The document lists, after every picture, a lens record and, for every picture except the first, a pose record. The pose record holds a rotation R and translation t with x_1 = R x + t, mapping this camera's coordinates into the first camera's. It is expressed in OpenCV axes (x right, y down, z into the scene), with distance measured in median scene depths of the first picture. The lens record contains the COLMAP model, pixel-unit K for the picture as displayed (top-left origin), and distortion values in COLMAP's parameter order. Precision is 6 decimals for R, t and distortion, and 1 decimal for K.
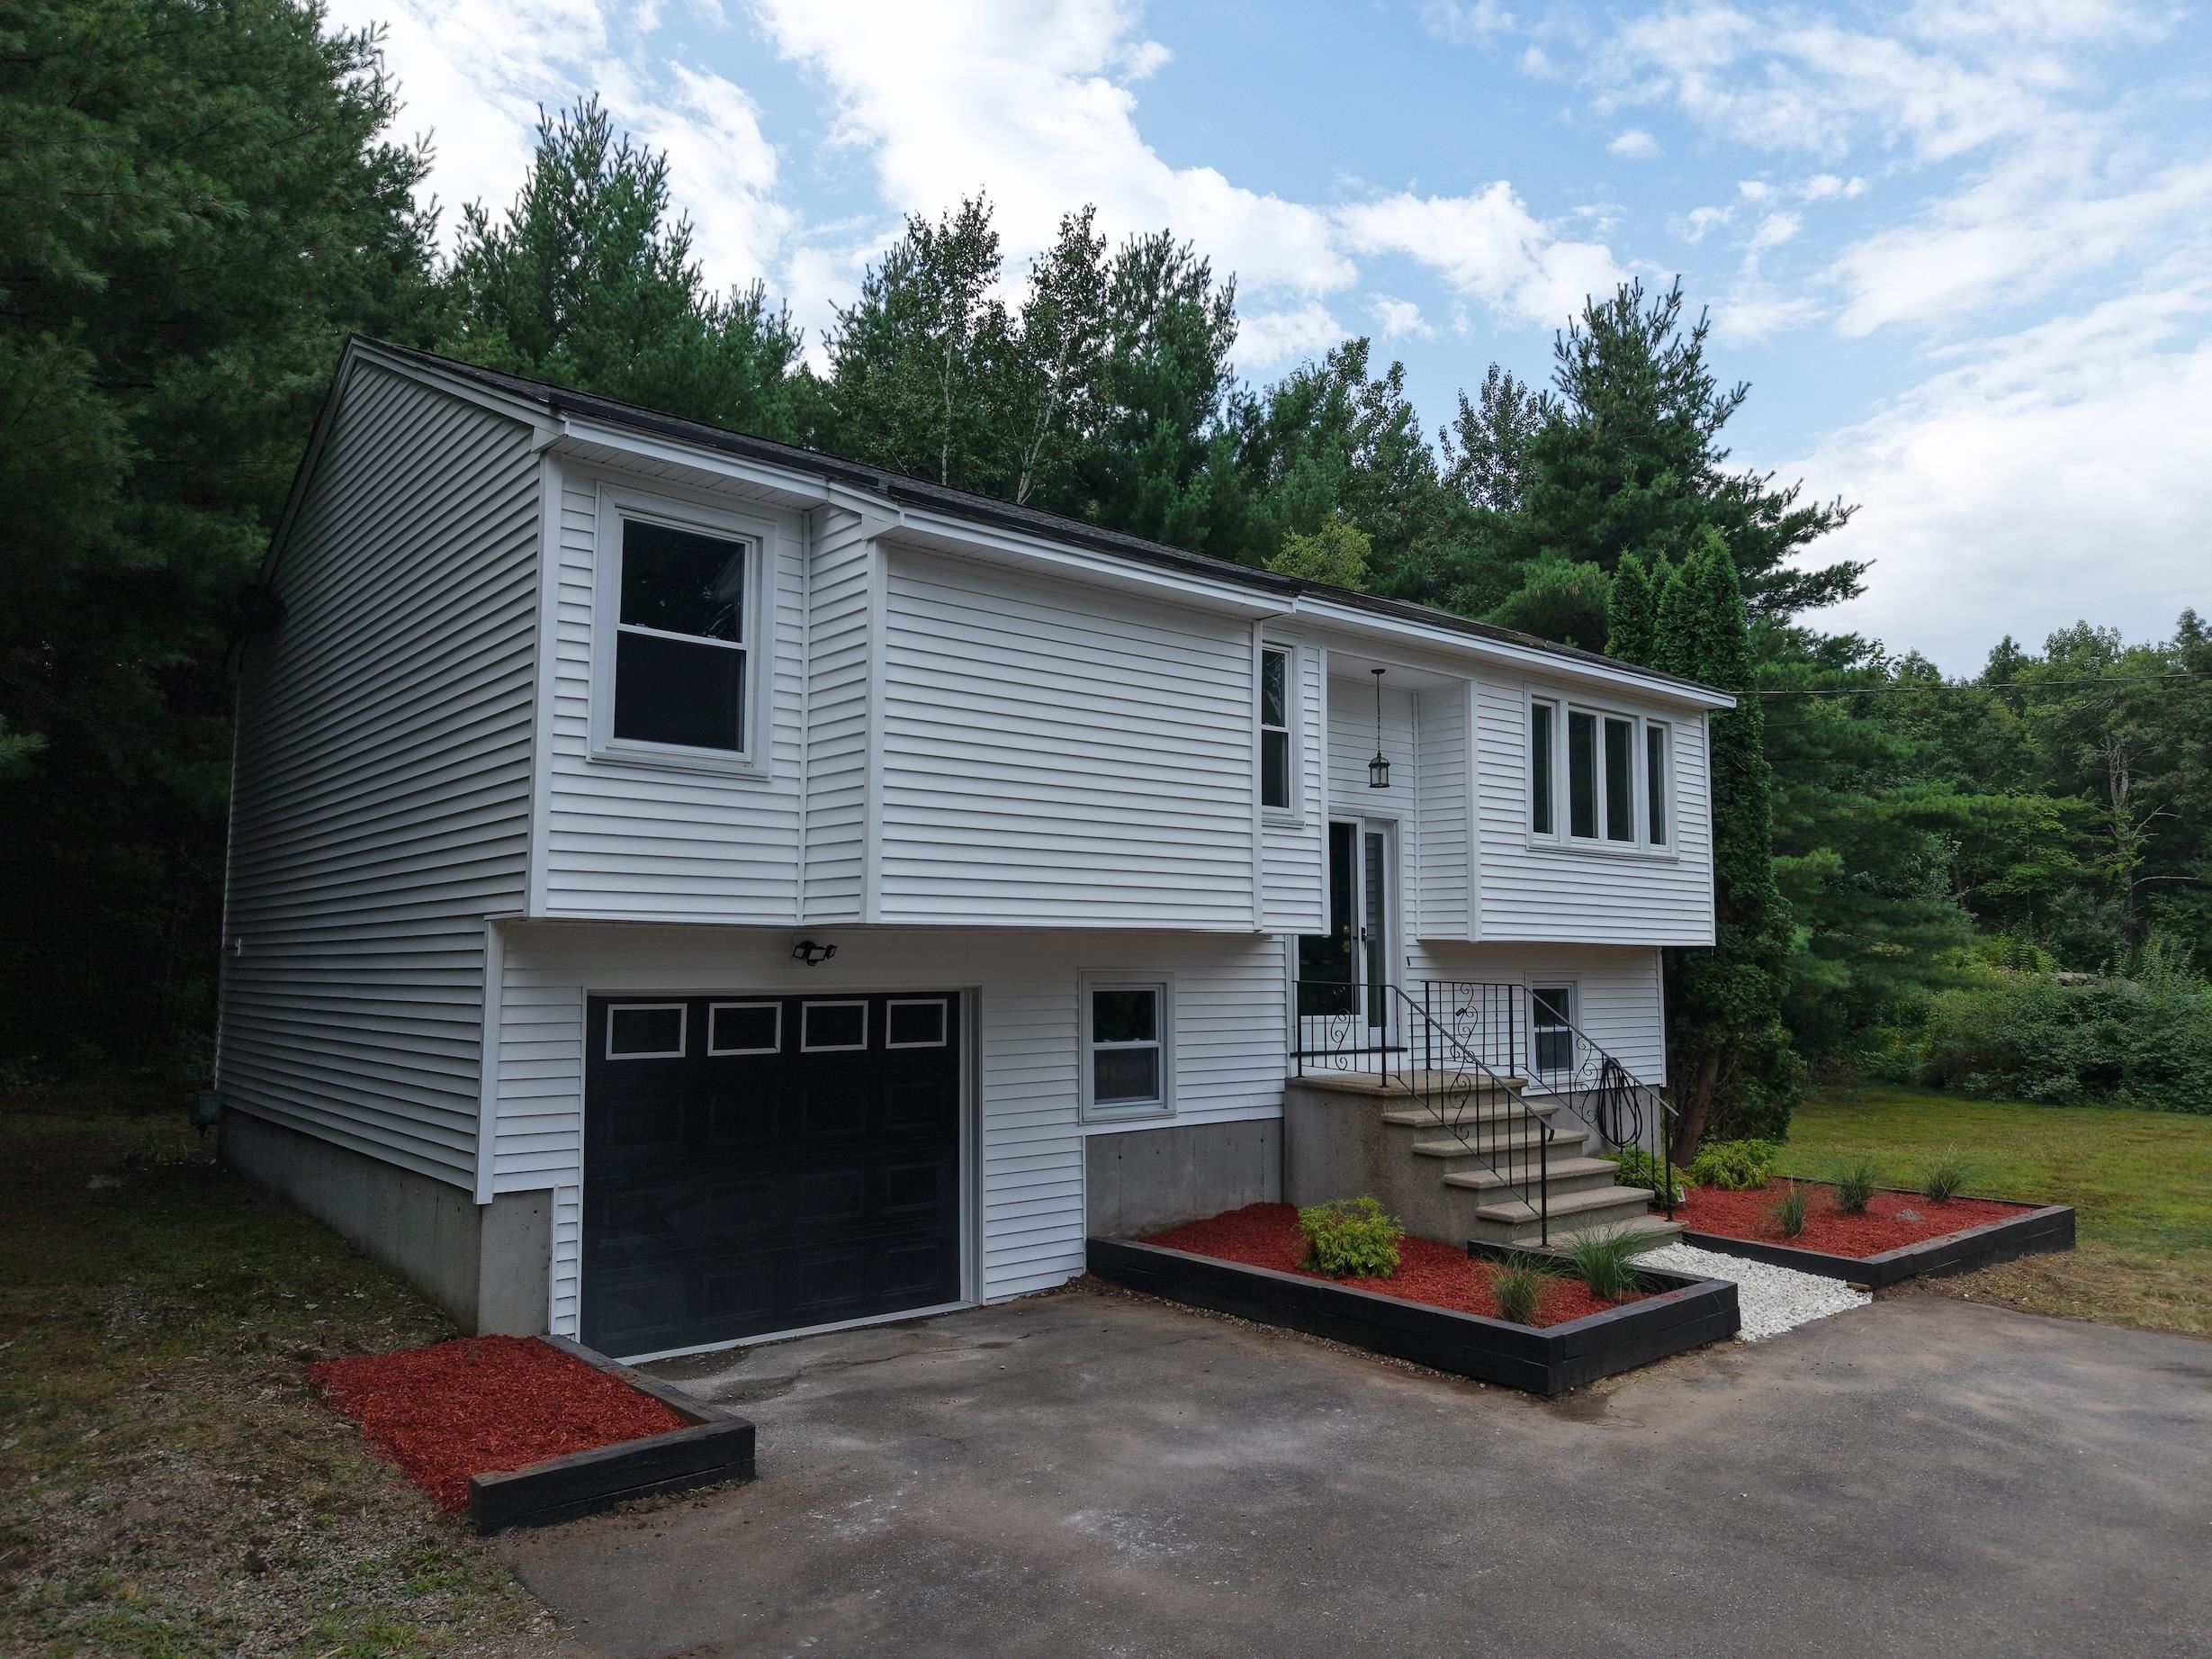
lens RADIAL K [[1493.1, 0, 1100.6], [0, 1493.1, 818.5], [0, 0, 1]] dist [0.008519, 0.001347]
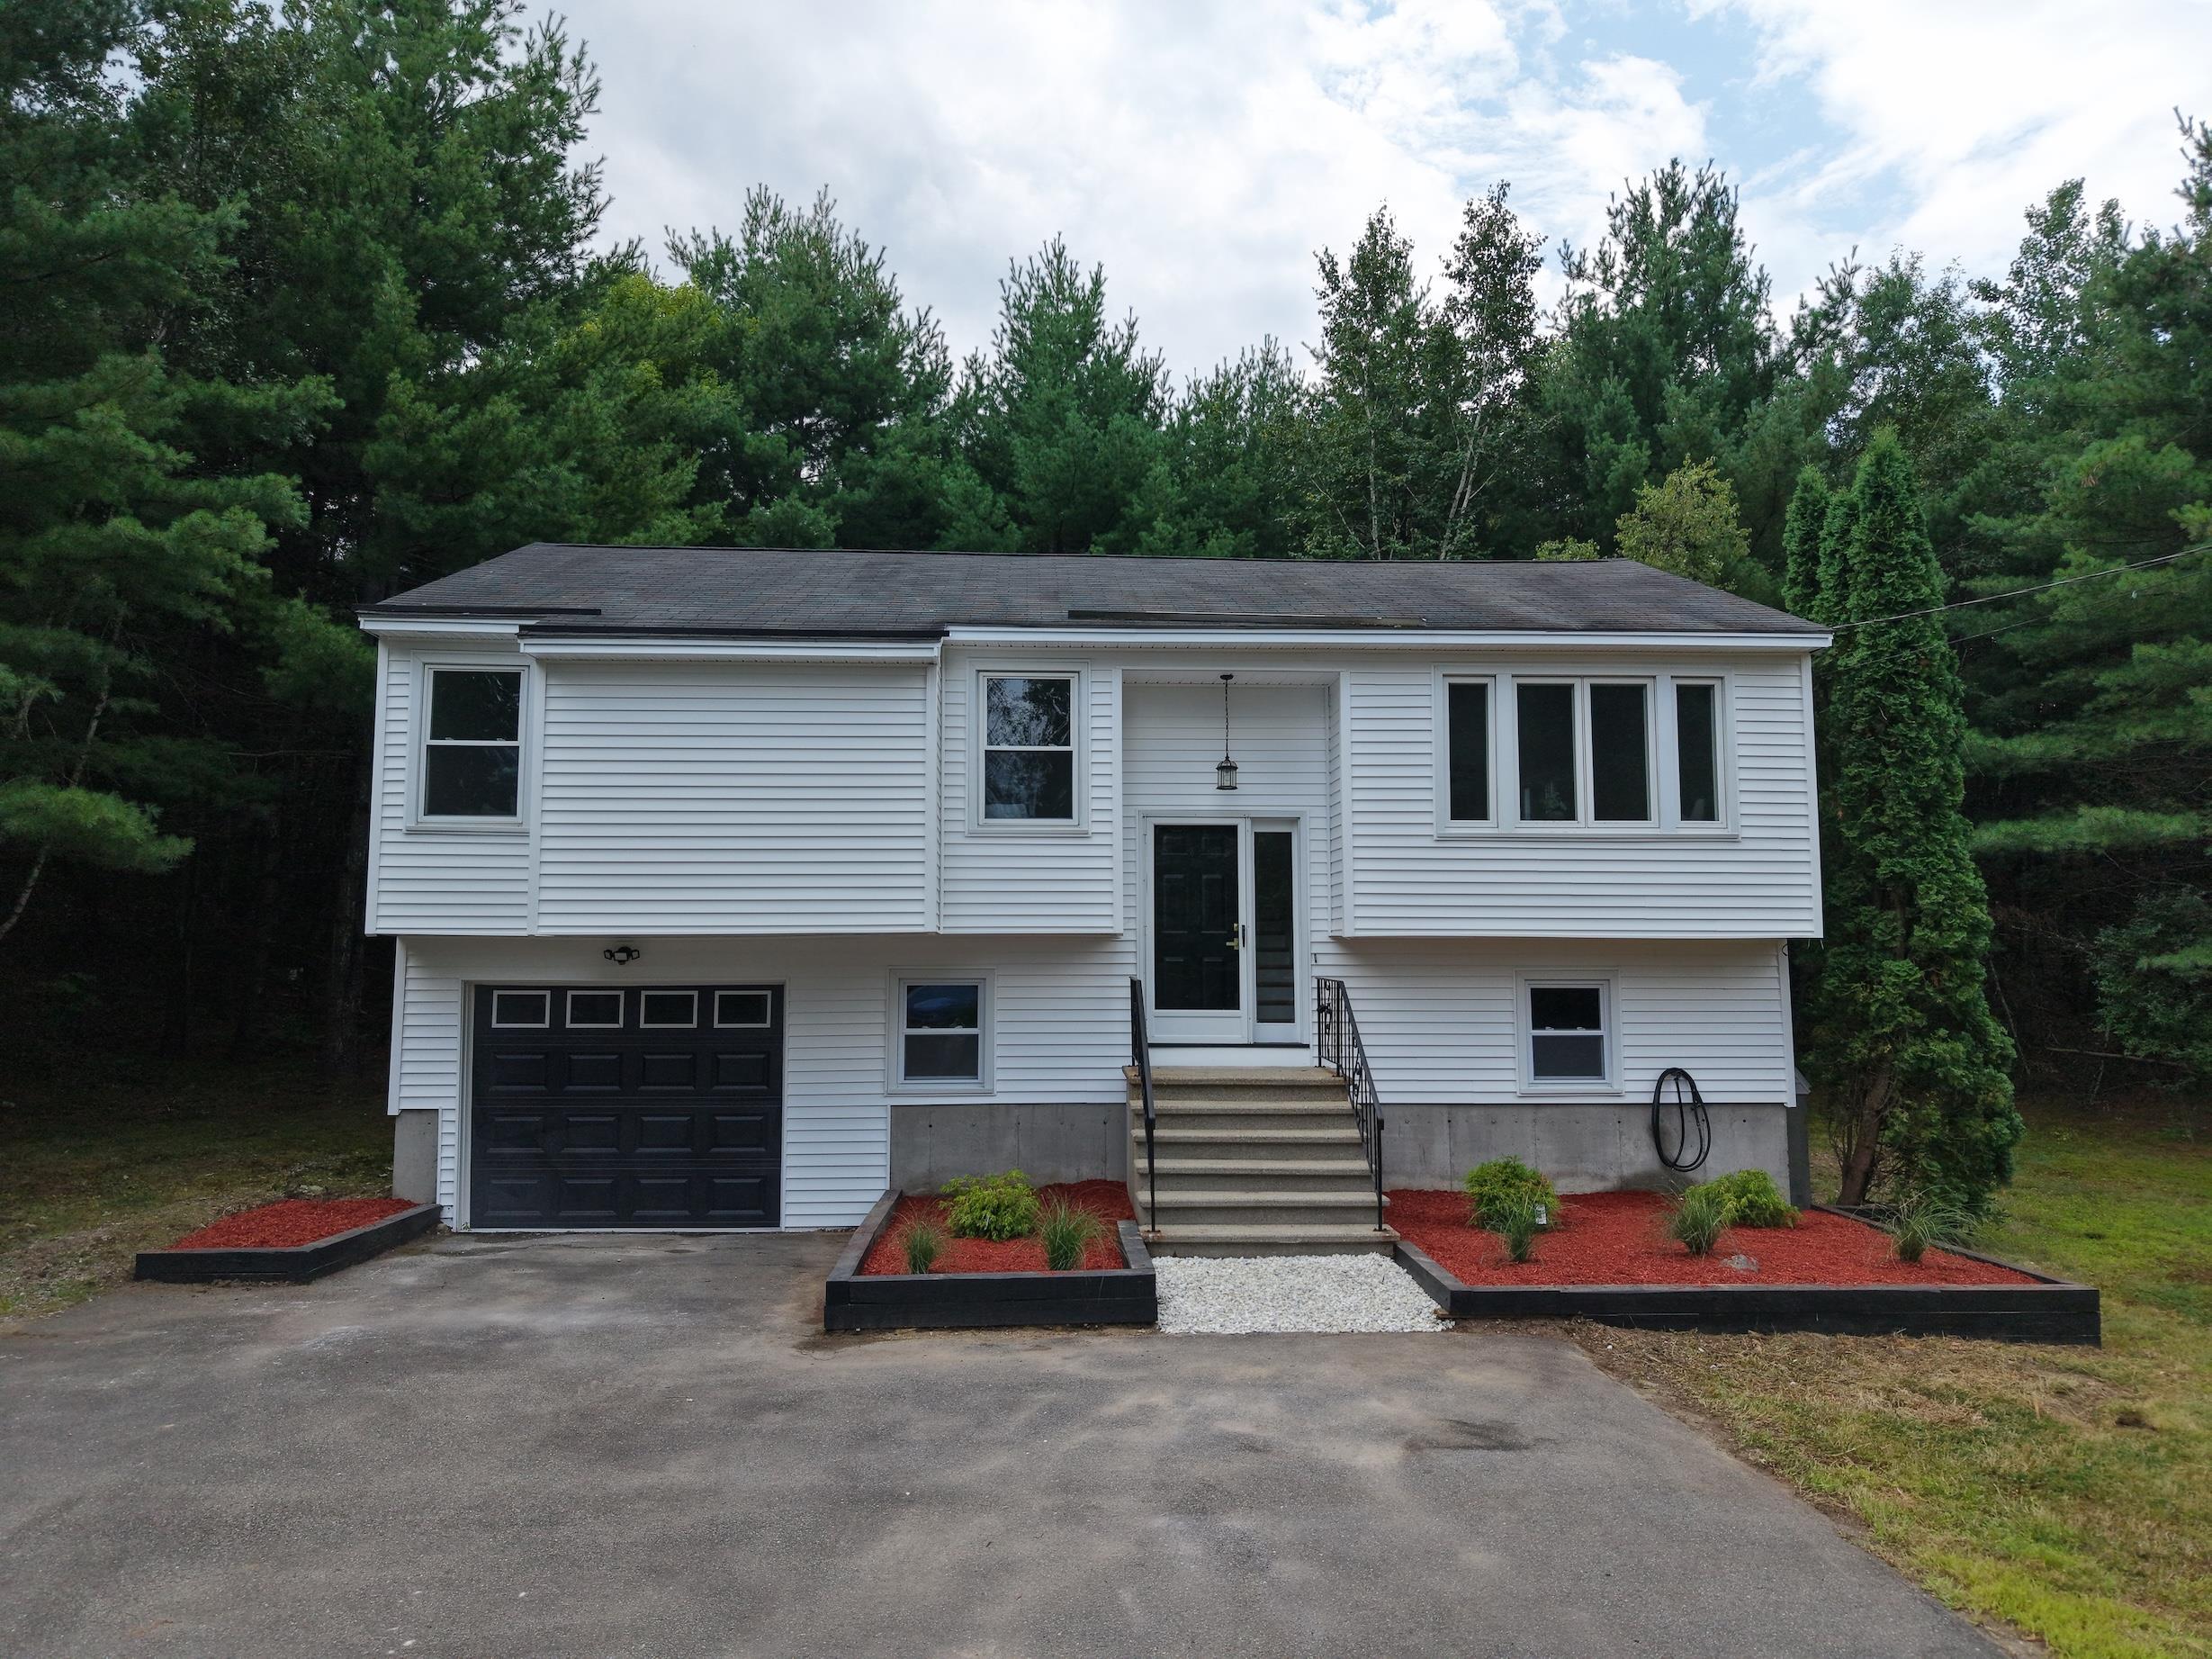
lens RADIAL K [[1482.4, 0, 1100.3], [0, 1482.4, 830.3], [0, 0, 1]] dist [0.004508, -0.003446]
pose [[0.793310, -0.057543, -0.606092, 0.784445], [0.061384, 0.998010, -0.014407, 0.017470], [0.605715, -0.025775, 0.795264, 0.144149]]
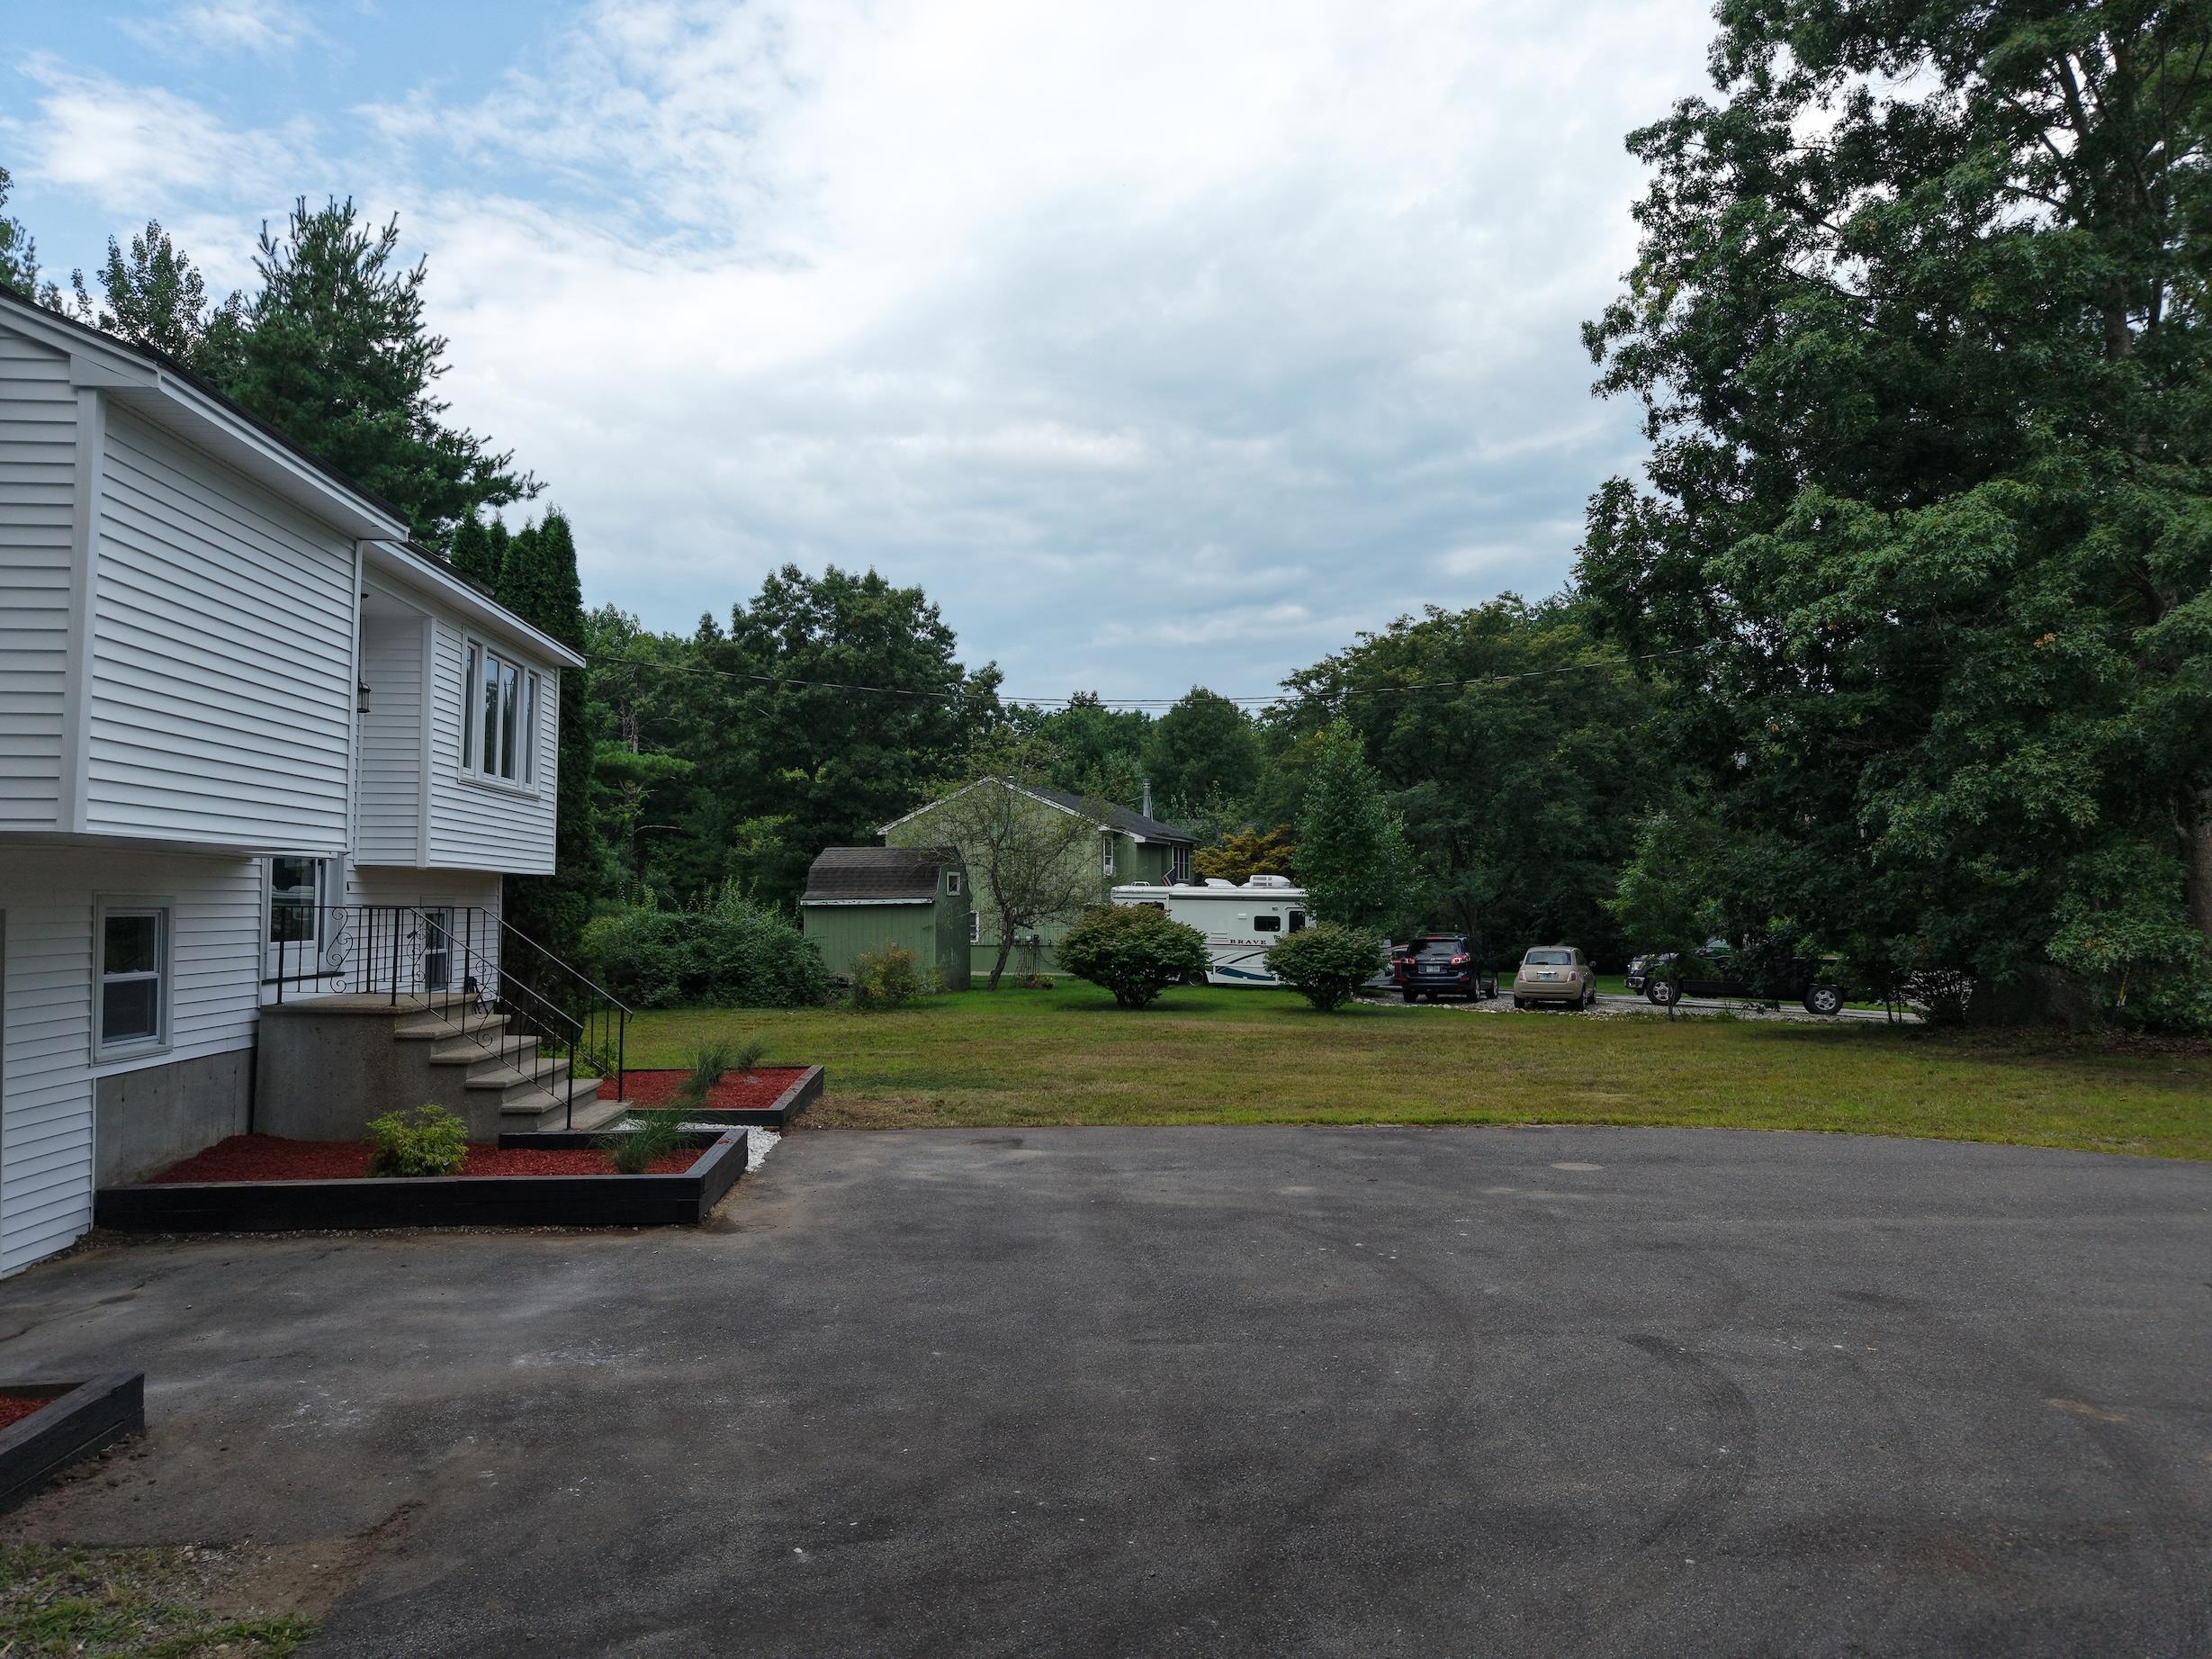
lens RADIAL K [[1493.8, 0, 1102.9], [0, 1493.8, 816.8], [0, 0, 1]] dist [0.038662, -0.033992]
pose [[0.581542, 0.043708, 0.812341, -0.363428], [-0.077112, 0.997021, 0.001559, 0.009488], [-0.809854, -0.063548, 0.583180, 0.000183]]
